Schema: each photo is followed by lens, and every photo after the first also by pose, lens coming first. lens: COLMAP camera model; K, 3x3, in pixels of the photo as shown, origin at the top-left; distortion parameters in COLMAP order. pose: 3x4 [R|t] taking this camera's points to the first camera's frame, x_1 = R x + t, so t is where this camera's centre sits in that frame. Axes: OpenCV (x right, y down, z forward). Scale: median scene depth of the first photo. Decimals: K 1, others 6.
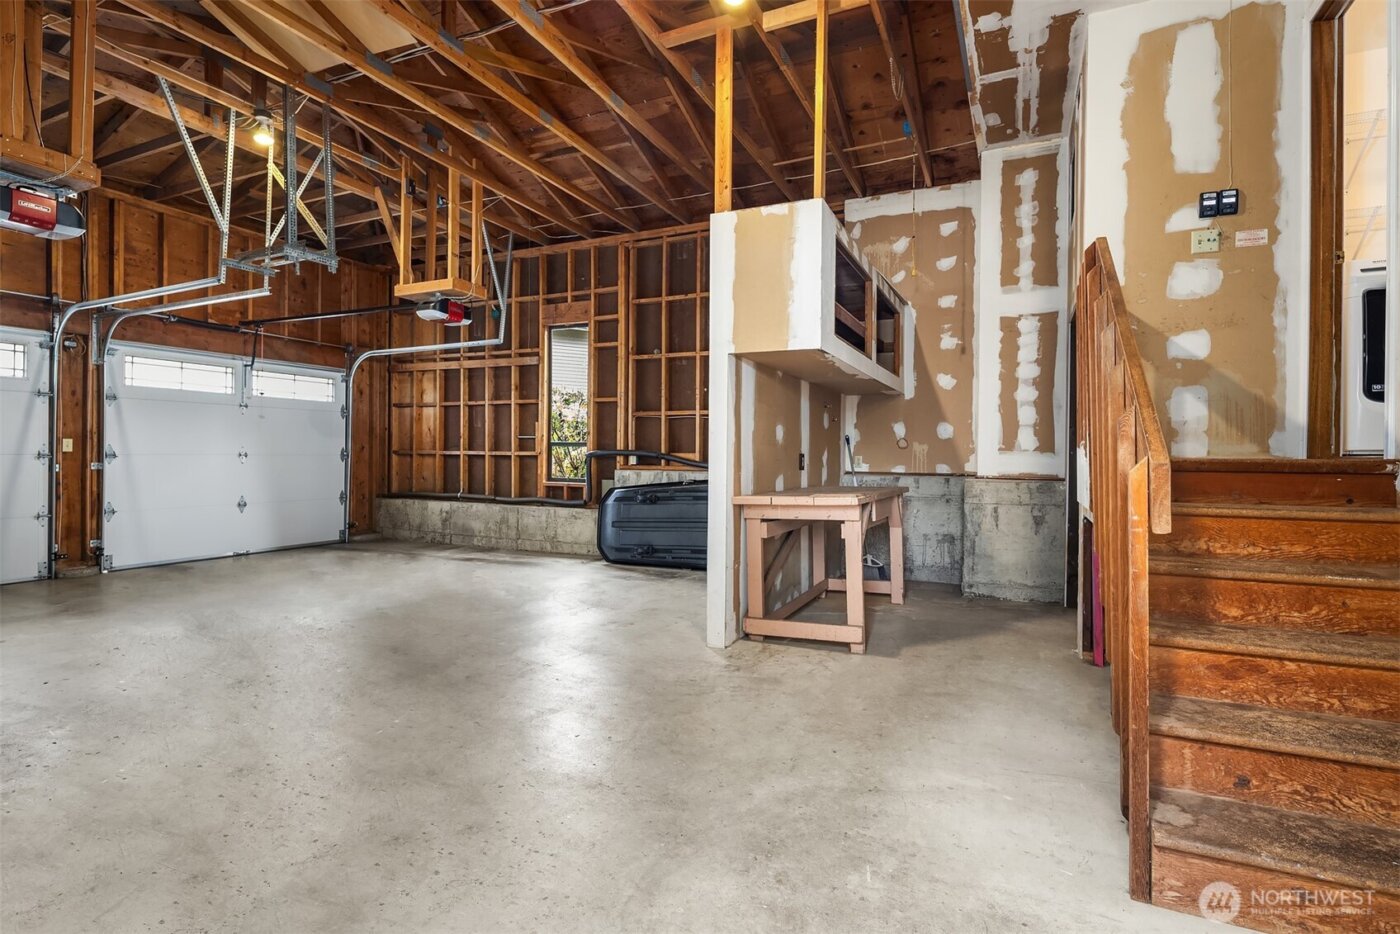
lens RADIAL K [[673.8, 0, 701.4], [0, 673.8, 460.8], [0, 0, 1]] dist [-0.000386, -0.000274]
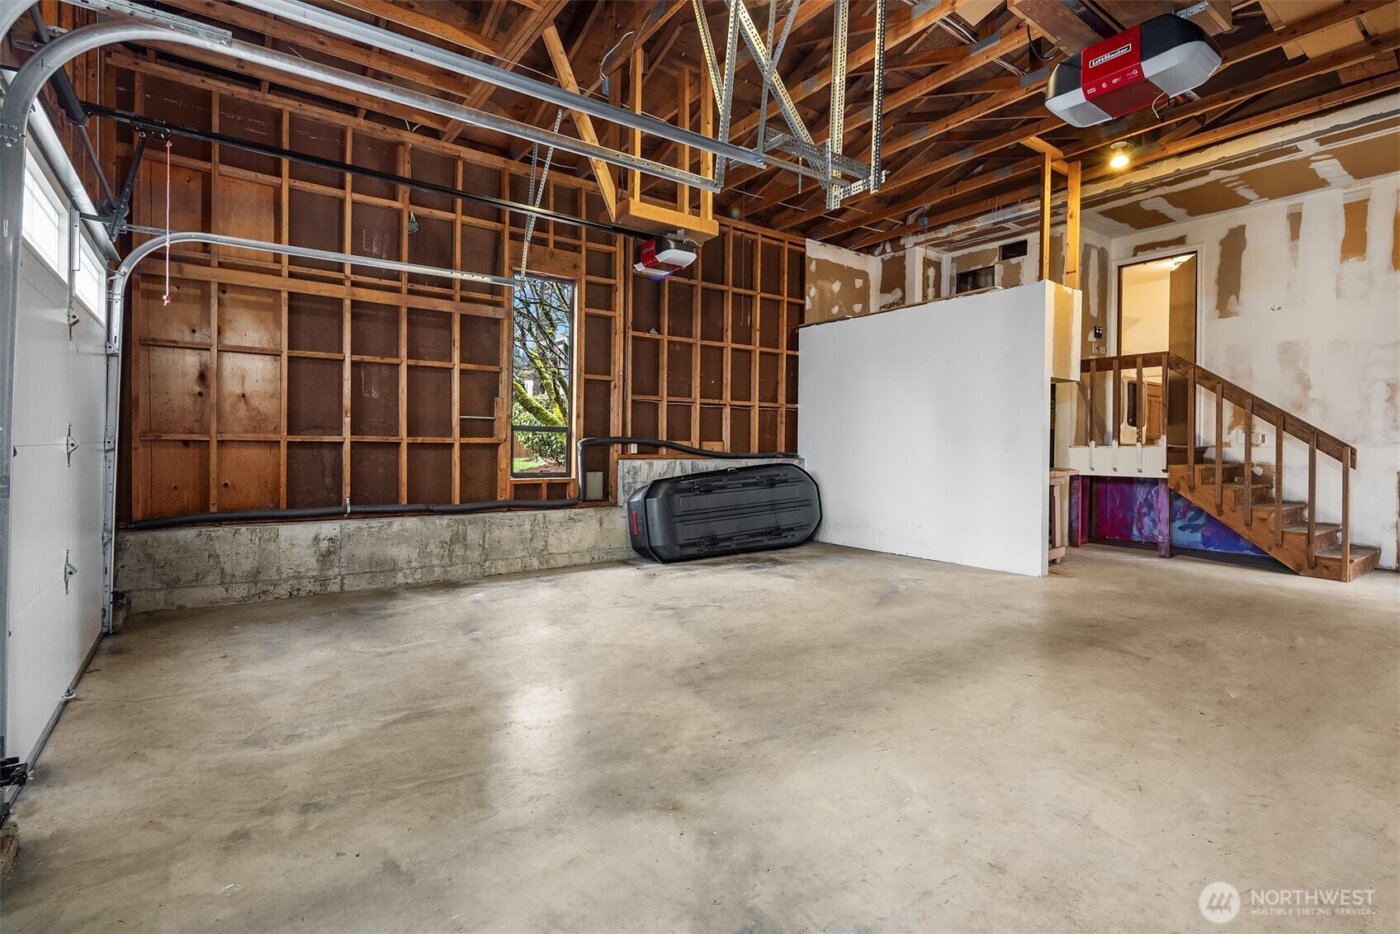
lens RADIAL K [[673.8, 0, 707.9], [0, 673.8, 444.0], [0, 0, 1]] dist [-0.000386, -0.000274]
pose [[0.475442, -0.007168, 0.879718, -0.795941], [-0.001921, 0.999956, 0.009185, -0.014572], [-0.879745, -0.006057, 0.475408, 0.463426]]
